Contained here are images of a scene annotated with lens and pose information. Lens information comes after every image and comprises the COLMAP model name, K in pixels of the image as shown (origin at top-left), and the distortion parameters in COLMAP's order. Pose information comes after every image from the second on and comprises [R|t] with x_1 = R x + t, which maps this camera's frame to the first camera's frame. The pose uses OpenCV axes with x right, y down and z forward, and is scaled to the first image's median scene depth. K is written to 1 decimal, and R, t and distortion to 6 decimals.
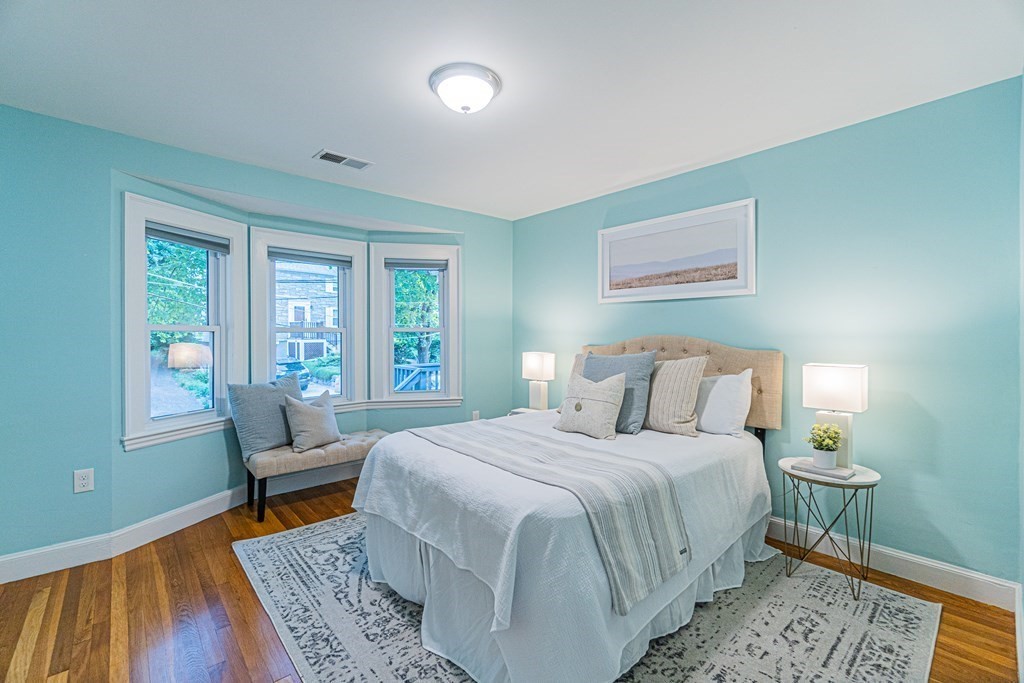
lens RADIAL K [[439.0, 0, 507.5], [0, 439.0, 338.7], [0, 0, 1]] dist [-0.005255, 0.001895]
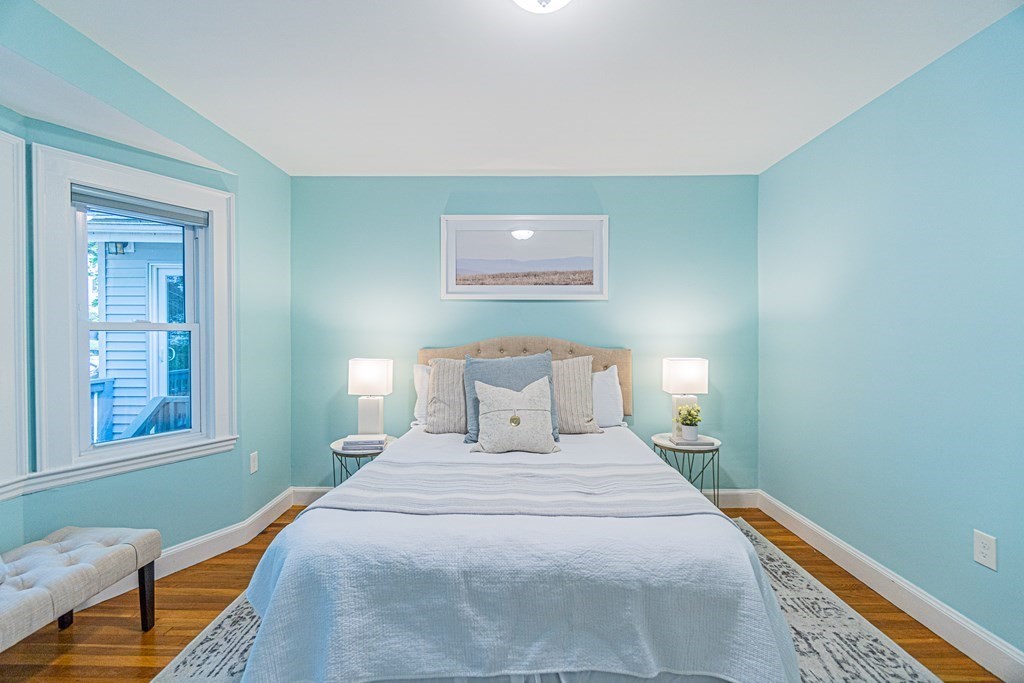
lens RADIAL K [[439.0, 0, 509.2], [0, 439.0, 337.7], [0, 0, 1]] dist [-0.005255, 0.001895]
pose [[0.669419, -0.005110, 0.742868, -0.487797], [0.007636, 0.999971, -0.000002, -0.004725], [-0.742846, 0.005674, 0.669438, 0.451506]]
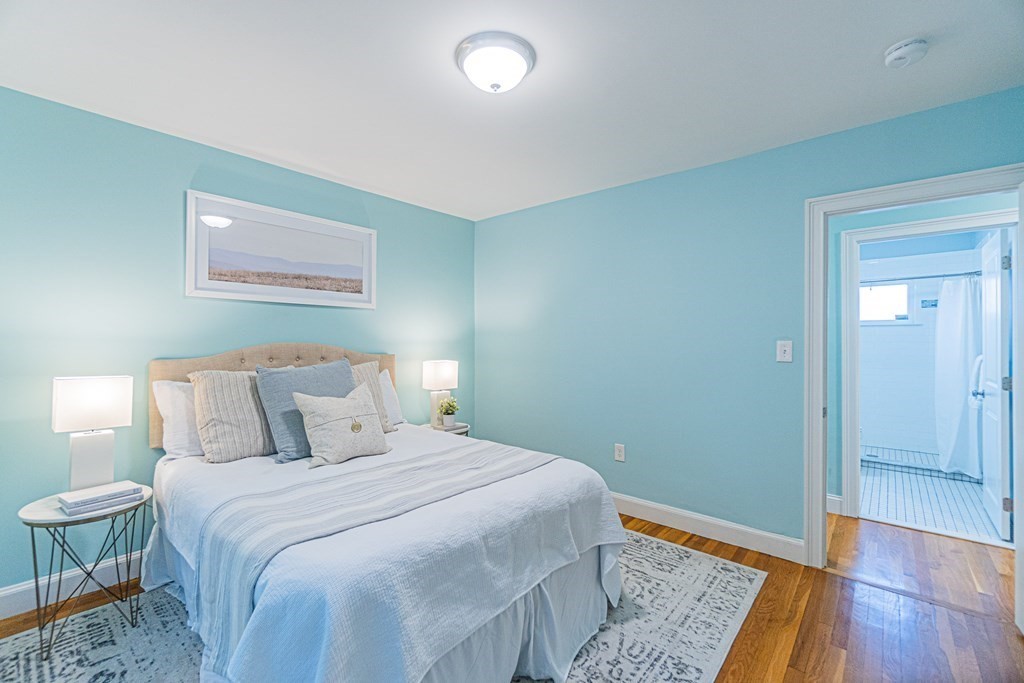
lens RADIAL K [[439.0, 0, 510.0], [0, 439.0, 337.2], [0, 0, 1]] dist [-0.005255, 0.001895]
pose [[-0.131346, 0.006925, 0.991312, -0.745089], [0.007215, 0.999956, -0.006029, -0.012344], [-0.991310, 0.006361, -0.131390, 0.835635]]
